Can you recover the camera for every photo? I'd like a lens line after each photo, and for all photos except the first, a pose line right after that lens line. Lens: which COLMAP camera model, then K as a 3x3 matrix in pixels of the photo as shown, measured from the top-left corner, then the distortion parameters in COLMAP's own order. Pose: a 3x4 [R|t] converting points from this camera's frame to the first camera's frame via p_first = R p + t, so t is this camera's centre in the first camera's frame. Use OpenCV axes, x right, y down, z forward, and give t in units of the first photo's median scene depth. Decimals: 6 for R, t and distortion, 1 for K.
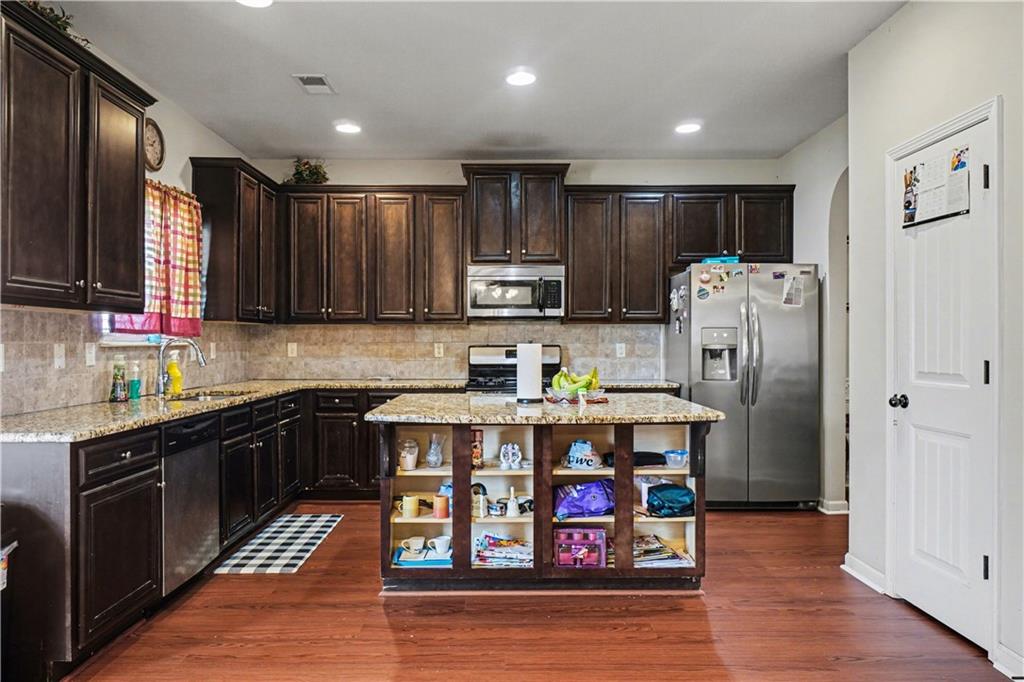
lens RADIAL K [[661.8, 0, 512.0], [0, 661.8, 341.0], [0, 0, 1]] dist [0.001107, 0.000859]
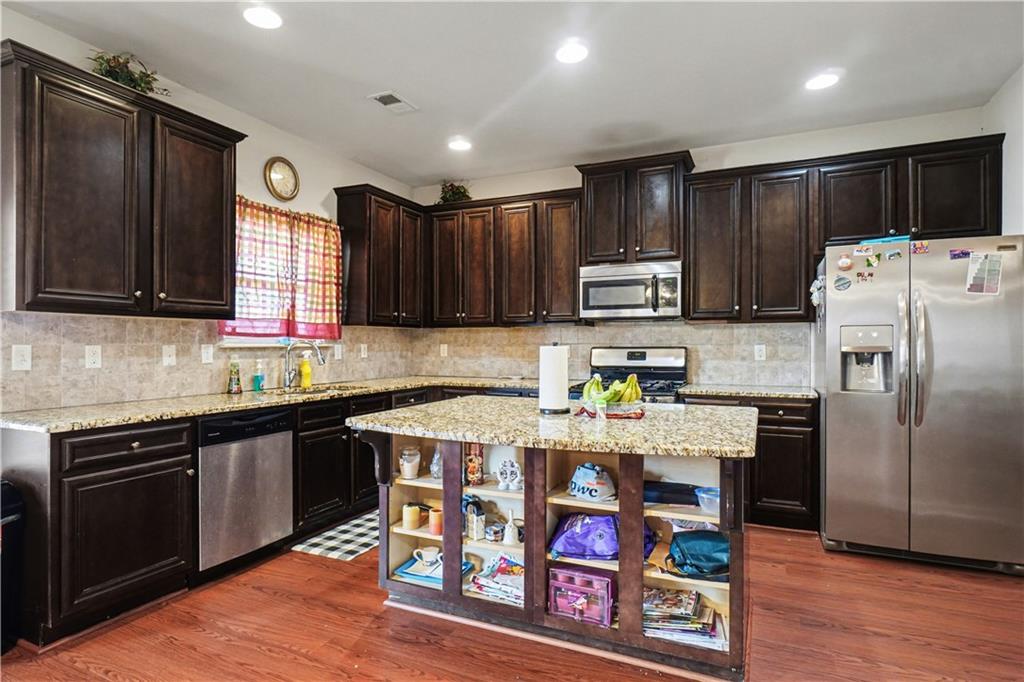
lens RADIAL K [[535.8, 0, 528.6], [0, 535.8, 343.0], [0, 0, 1]] dist [-0.002624, 0.000034]
pose [[0.907198, -0.000309, -0.420703, 0.232599], [0.000903, 0.999999, 0.001212, -0.000293], [0.420703, -0.001479, 0.907197, 0.269012]]
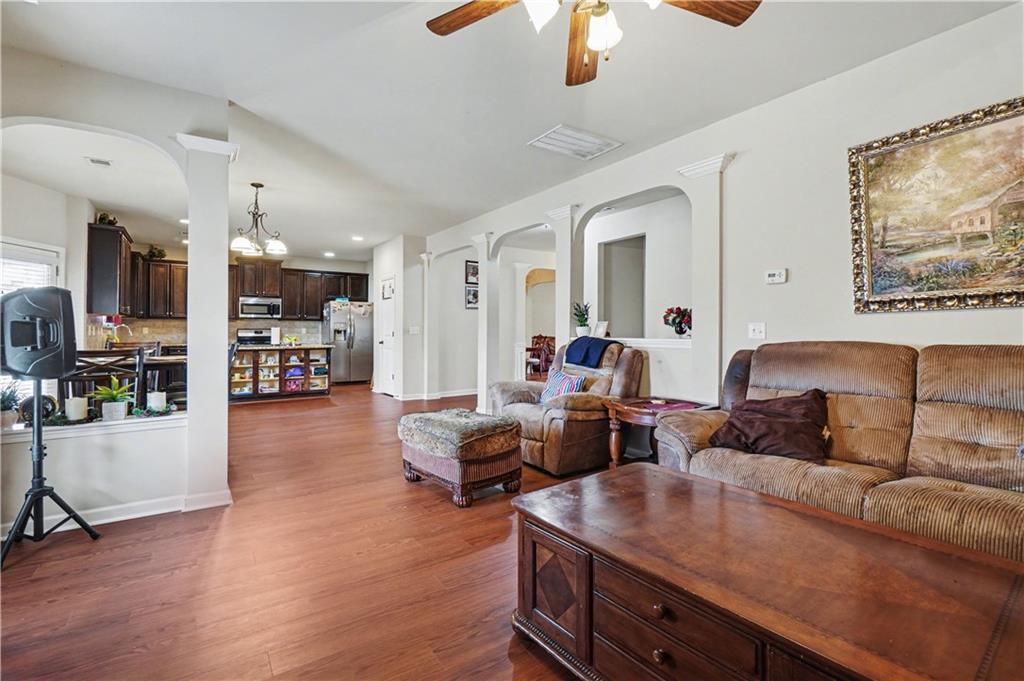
lens RADIAL K [[458.2, 0, 512.0], [0, 458.2, 340.5], [0, 0, 1]] dist [-0.001602, -0.000061]
pose [[0.823601, -0.008815, 0.567102, -0.231026], [-0.004110, 0.999760, 0.021509, 0.011319], [-0.567155, -0.020046, 0.823367, -1.201541]]
